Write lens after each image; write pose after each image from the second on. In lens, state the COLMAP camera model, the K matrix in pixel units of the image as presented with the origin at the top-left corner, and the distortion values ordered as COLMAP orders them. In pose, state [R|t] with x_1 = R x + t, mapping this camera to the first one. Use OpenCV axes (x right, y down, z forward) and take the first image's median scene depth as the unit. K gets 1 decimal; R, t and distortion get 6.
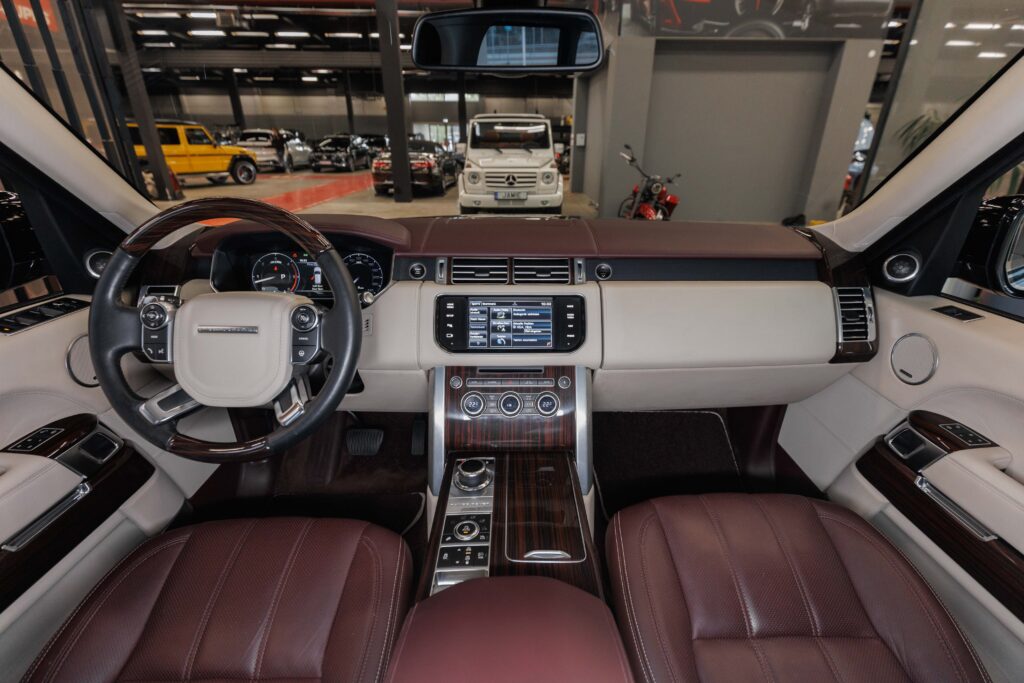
lens RADIAL K [[455.4, 0, 512.0], [0, 455.4, 341.5], [0, 0, 1]] dist [-0.001378, -0.000306]
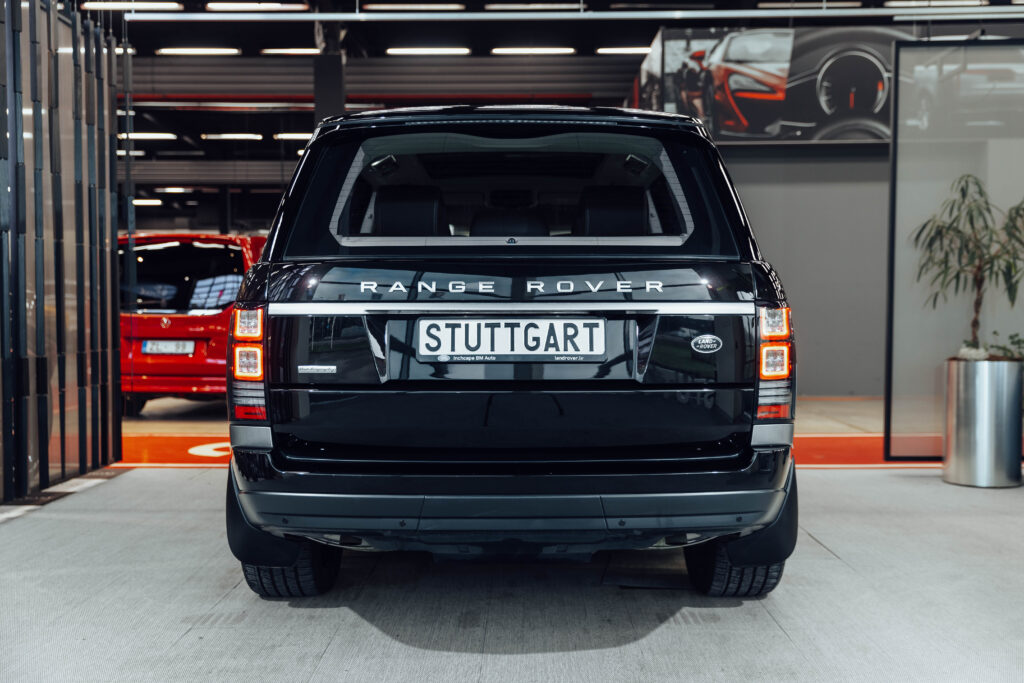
lens RADIAL K [[1026.4, 0, 512.0], [0, 1026.4, 341.5], [0, 0, 1]] dist [0.032775, 0.010528]
pose [[0.999880, -0.012710, -0.008822, 0.007800], [0.008464, 0.926697, -0.375713, 0.229613], [0.012950, 0.375593, 0.926694, -0.390966]]
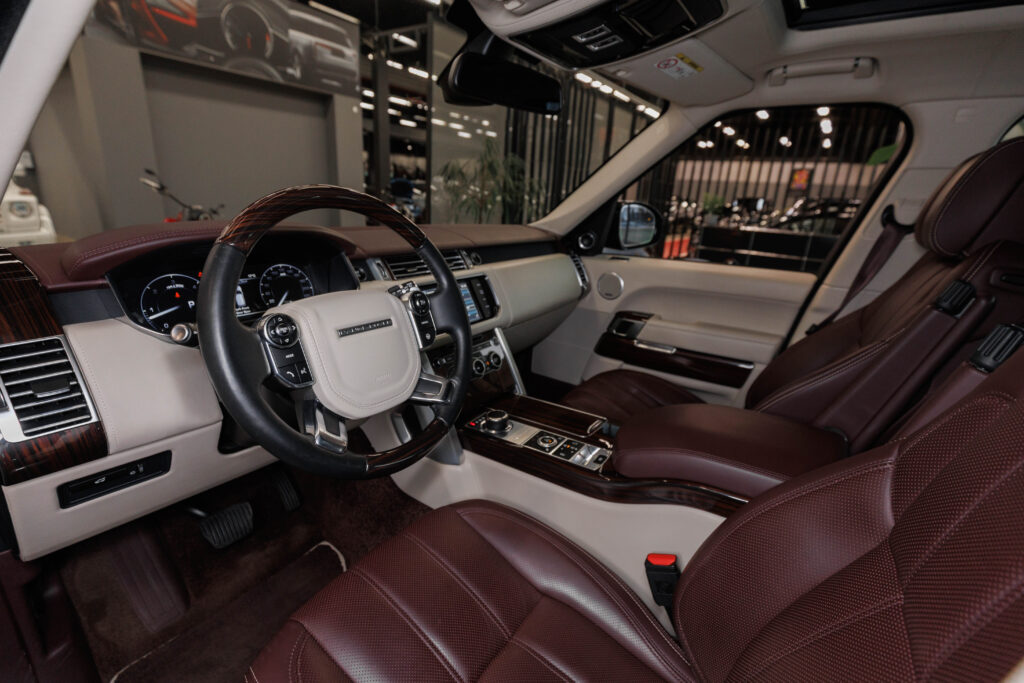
lens RADIAL K [[470.0, 0, 512.0], [0, 470.0, 341.5], [0, 0, 1]] dist [0.001975, -0.000123]
pose [[0.575875, -0.223215, 0.786475, -0.101775], [0.283029, 0.956950, 0.064359, 0.001890], [-0.766983, 0.185533, 0.614259, 0.016687]]
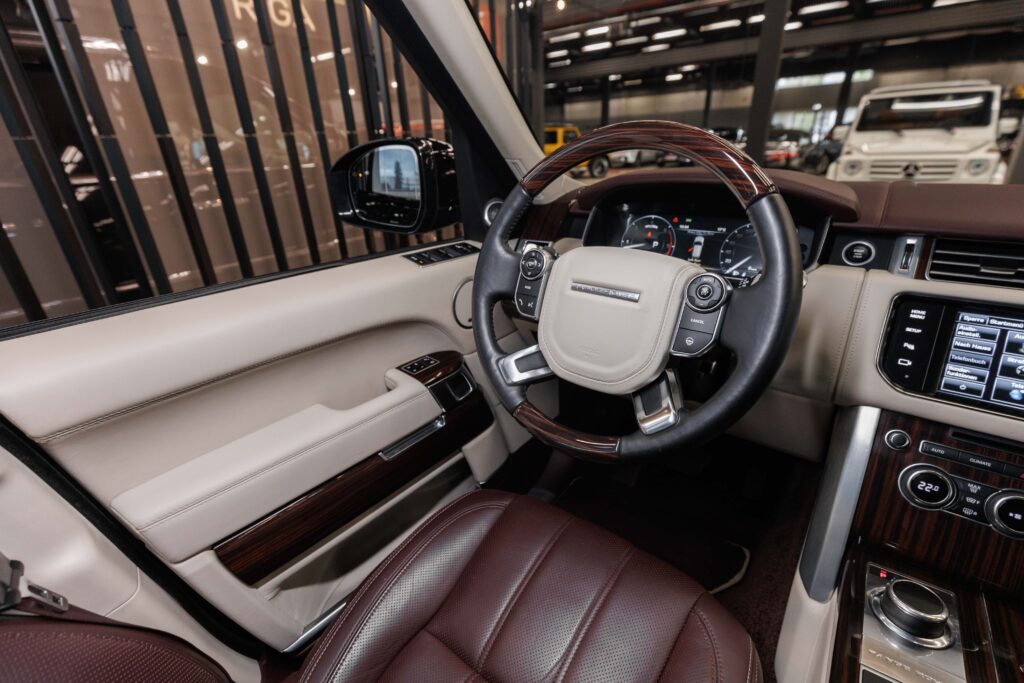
lens RADIAL K [[446.6, 0, 512.0], [0, 446.6, 341.5], [0, 0, 1]] dist [-0.012630, 0.000171]
pose [[0.777109, 0.216868, -0.590821, -0.022844], [-0.207589, 0.974544, 0.084675, 0.002128], [0.594144, 0.056846, 0.802347, 0.024171]]
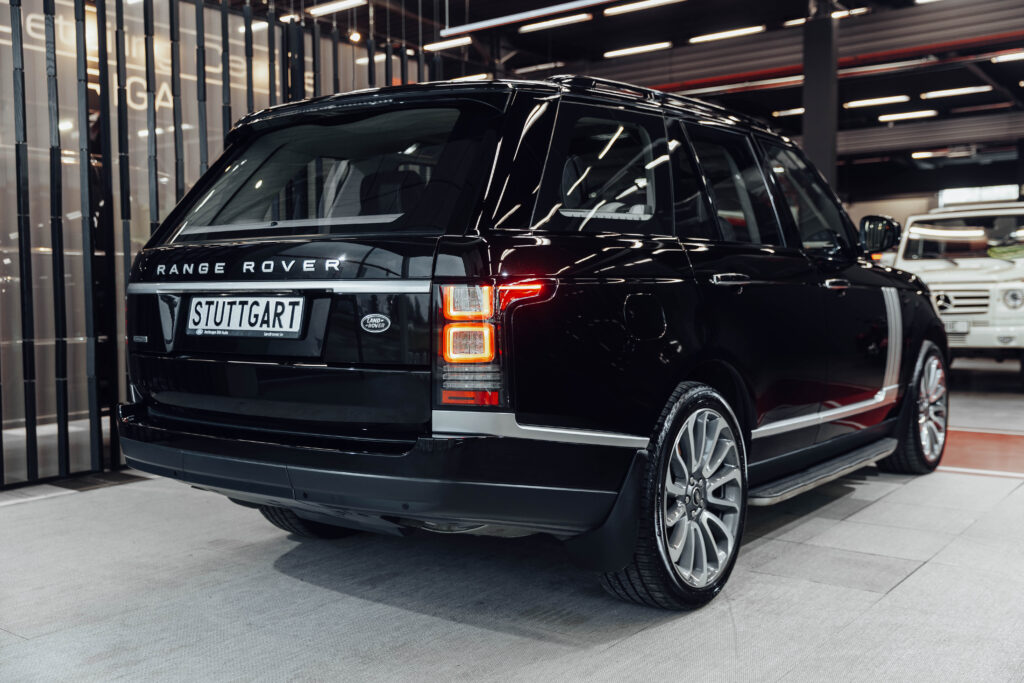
lens RADIAL K [[999.8, 0, 512.0], [0, 999.8, 341.5], [0, 0, 1]] dist [0.003189, 0.003343]
pose [[0.801757, 0.014797, -0.597466, 0.328002], [-0.224275, 0.934084, -0.277827, 0.183549], [0.553972, 0.356747, 0.752227, -0.278936]]
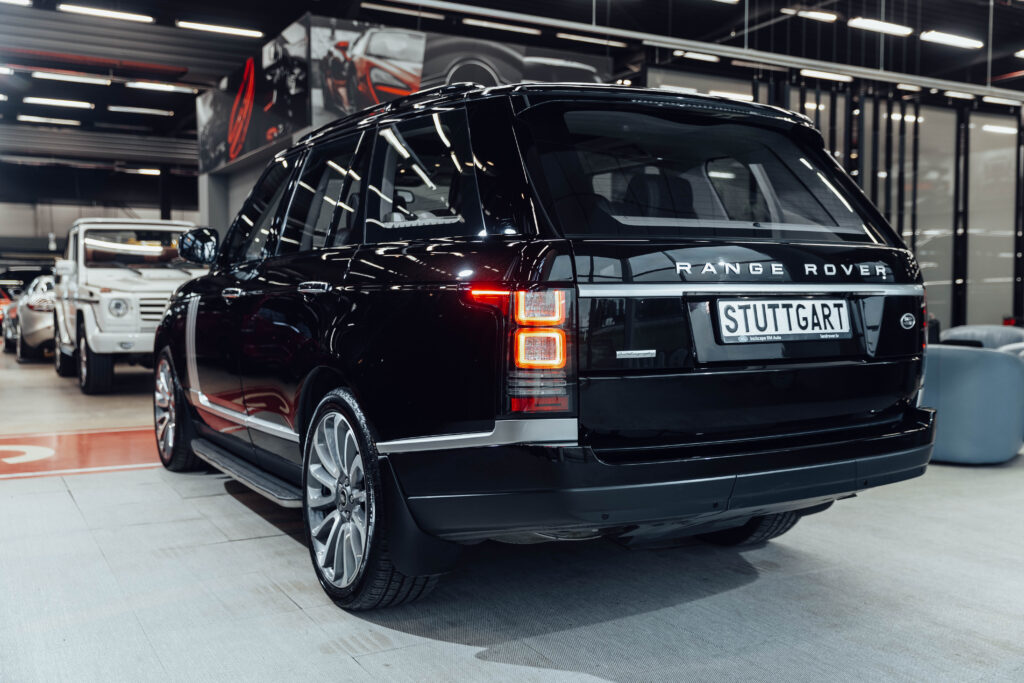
lens RADIAL K [[961.7, 0, 512.0], [0, 961.7, 341.5], [0, 0, 1]] dist [0.033377, 0.002474]
pose [[0.867930, -0.038517, 0.495191, -0.271363], [0.210112, 0.931860, -0.295786, 0.182932], [-0.450056, 0.360767, 0.816882, -0.294963]]
